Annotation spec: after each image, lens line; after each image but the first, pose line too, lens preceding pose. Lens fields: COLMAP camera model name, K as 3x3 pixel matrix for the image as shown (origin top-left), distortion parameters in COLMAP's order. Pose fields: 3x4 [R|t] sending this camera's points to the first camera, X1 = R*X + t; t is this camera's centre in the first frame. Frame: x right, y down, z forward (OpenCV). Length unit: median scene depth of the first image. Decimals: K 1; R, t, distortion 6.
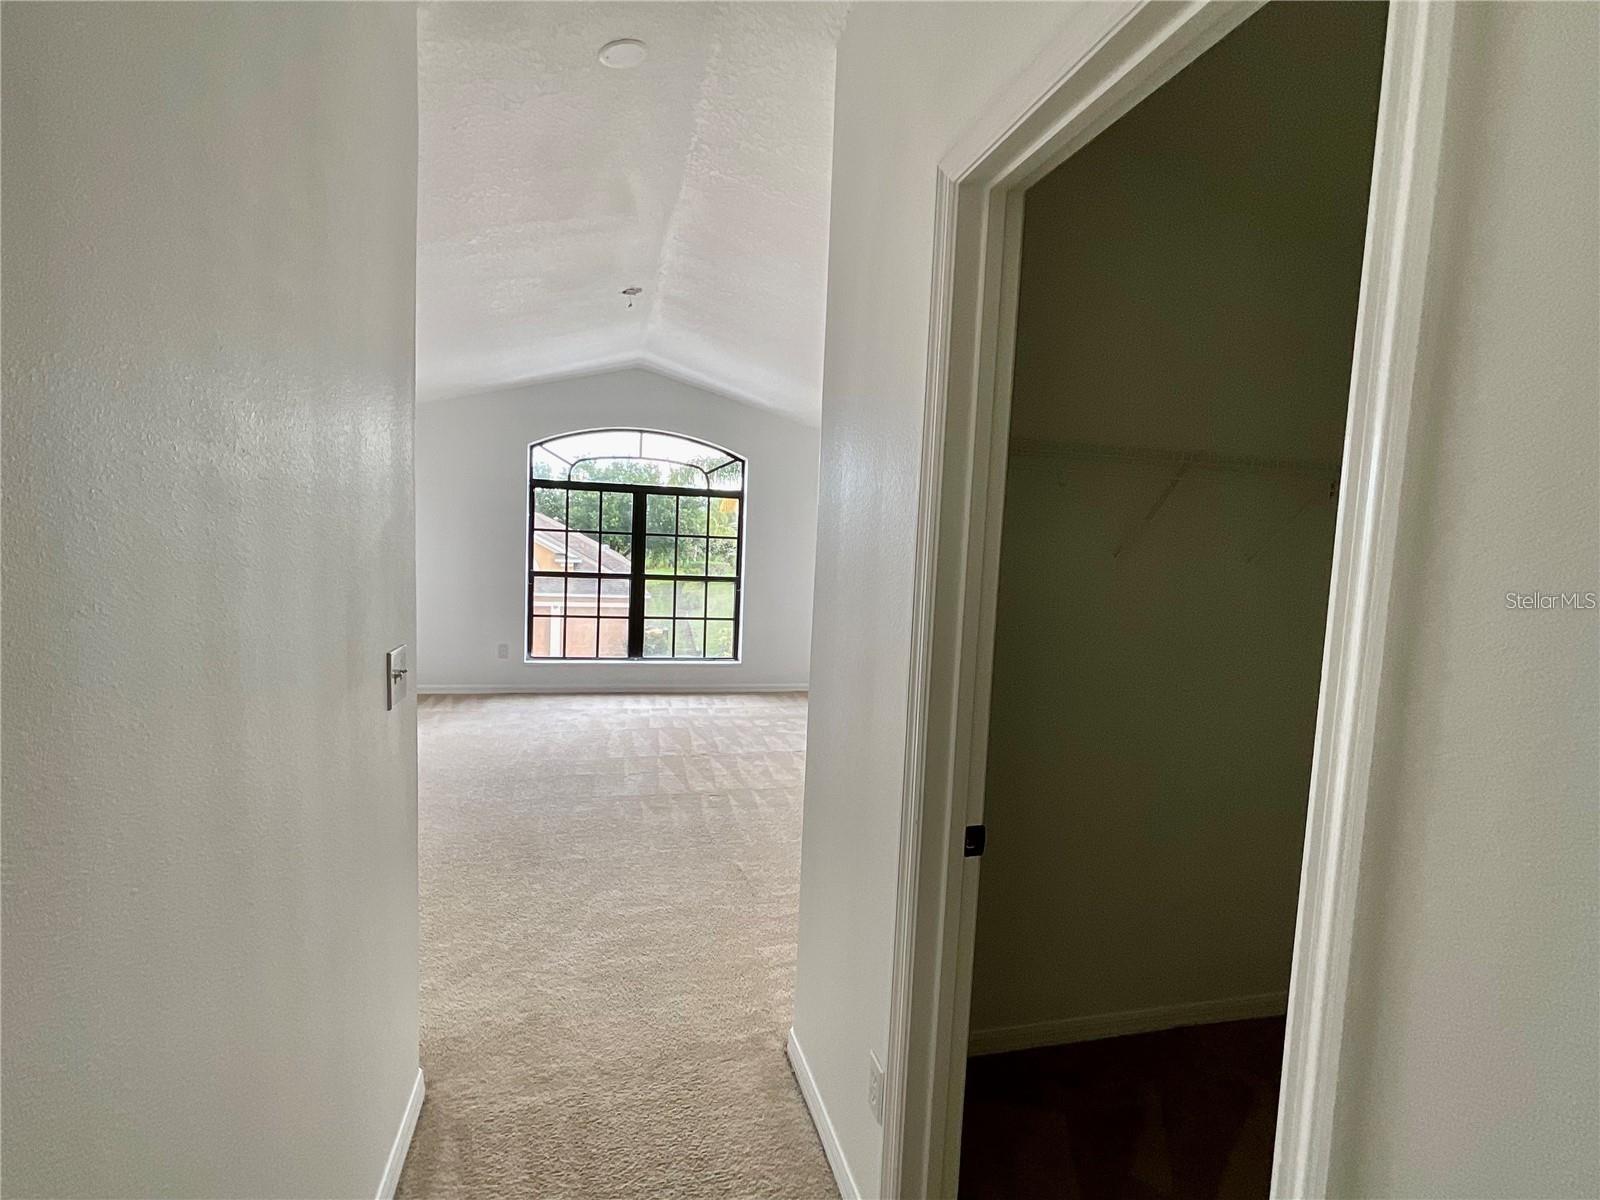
lens RADIAL K [[796.0, 0, 806.7], [0, 796.0, 598.5], [0, 0, 1]] dist [-0.003371, 0.001930]
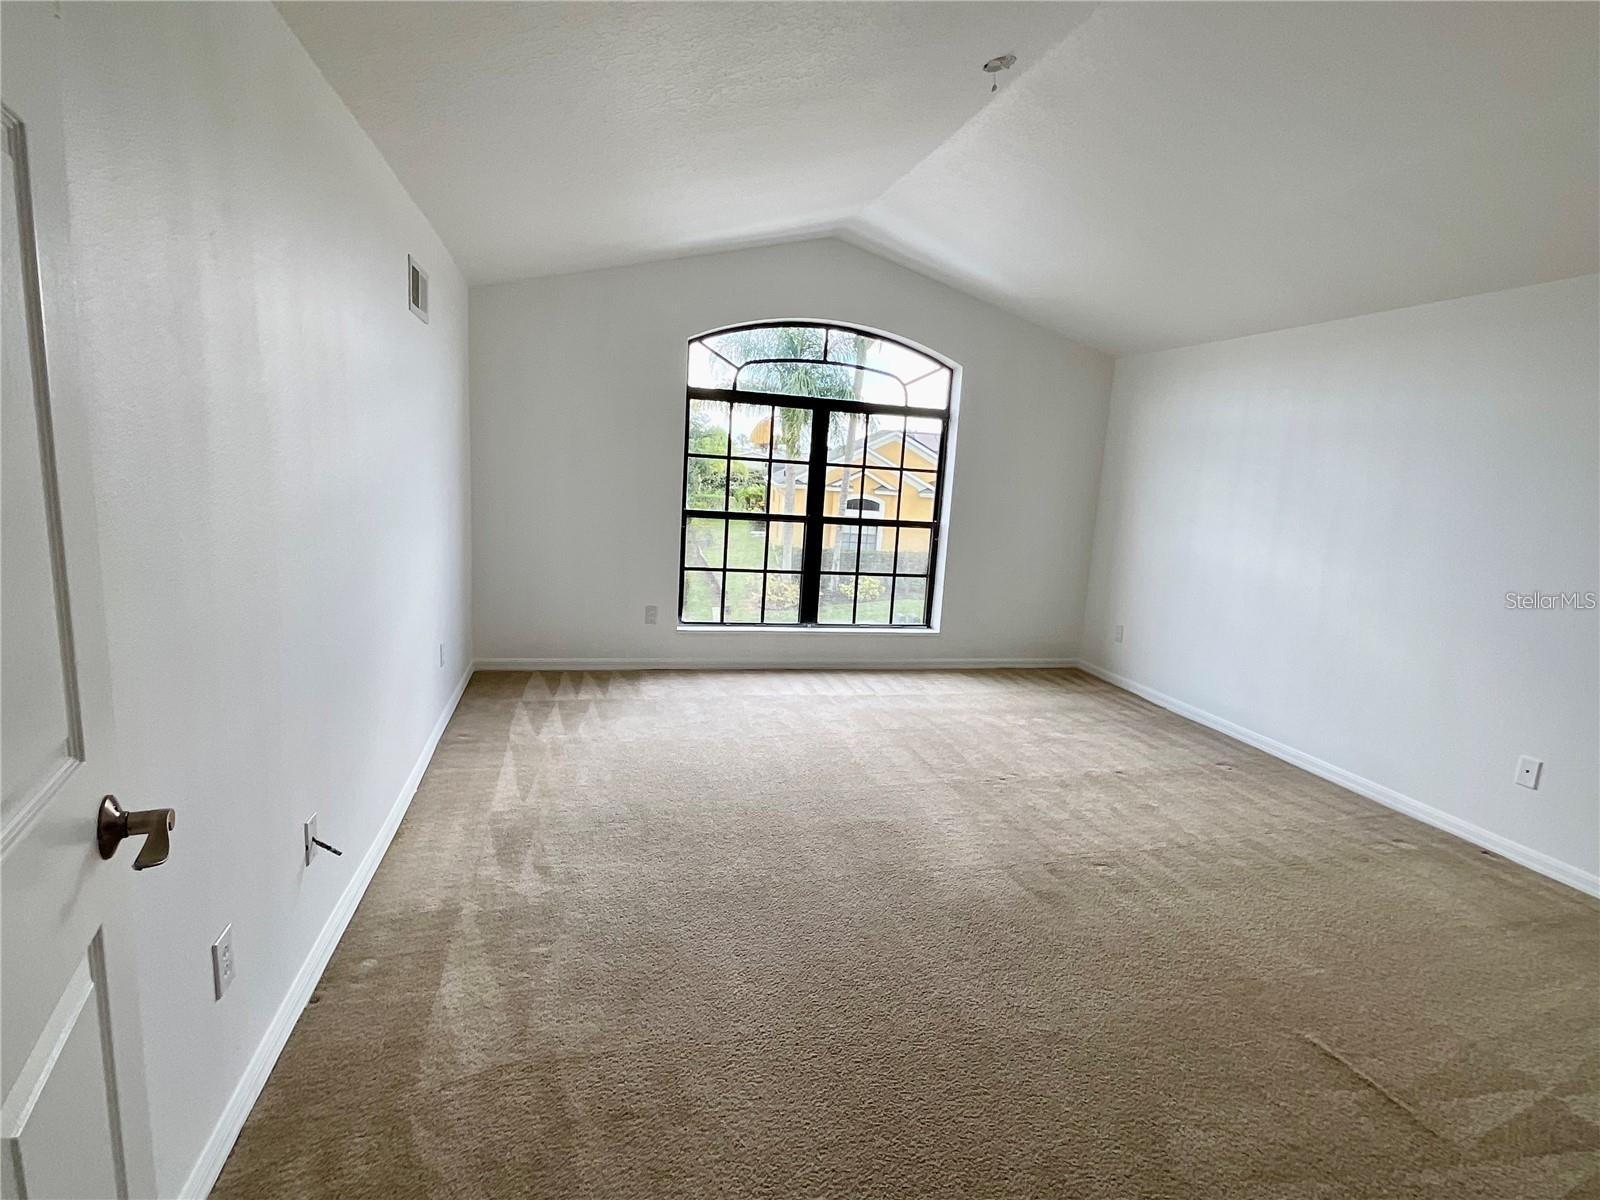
lens RADIAL K [[796.0, 0, 792.8], [0, 796.0, 598.4], [0, 0, 1]] dist [-0.003371, 0.001930]
pose [[0.999808, 0.017071, 0.009625, -0.243017], [-0.017804, 0.996468, 0.082060, -0.014308], [-0.008190, -0.082216, 0.996581, 0.230723]]
